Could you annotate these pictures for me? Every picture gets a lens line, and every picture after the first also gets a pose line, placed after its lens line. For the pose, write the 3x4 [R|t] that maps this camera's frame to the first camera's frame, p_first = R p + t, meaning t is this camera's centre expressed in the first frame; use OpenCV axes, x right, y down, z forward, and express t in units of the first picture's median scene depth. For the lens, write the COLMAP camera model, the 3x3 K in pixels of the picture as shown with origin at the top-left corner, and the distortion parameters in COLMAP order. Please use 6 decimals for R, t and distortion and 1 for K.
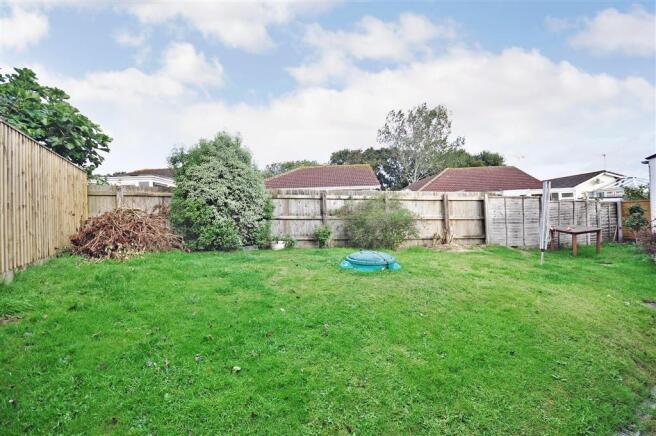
lens RADIAL K [[287.4, 0, 328.0], [0, 287.4, 218.0], [0, 0, 1]] dist [-0.010315, -0.000557]
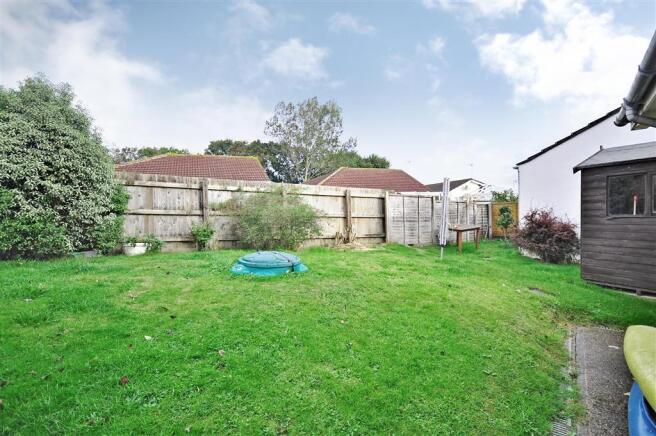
lens RADIAL K [[301.4, 0, 329.0], [0, 301.4, 230.5], [0, 0, 1]] dist [0.006069, -0.000031]
pose [[0.917434, 0.007884, 0.397810, -0.038207], [-0.015689, 0.999743, 0.016369, 0.036604], [-0.397579, -0.021259, 0.917322, 0.135915]]
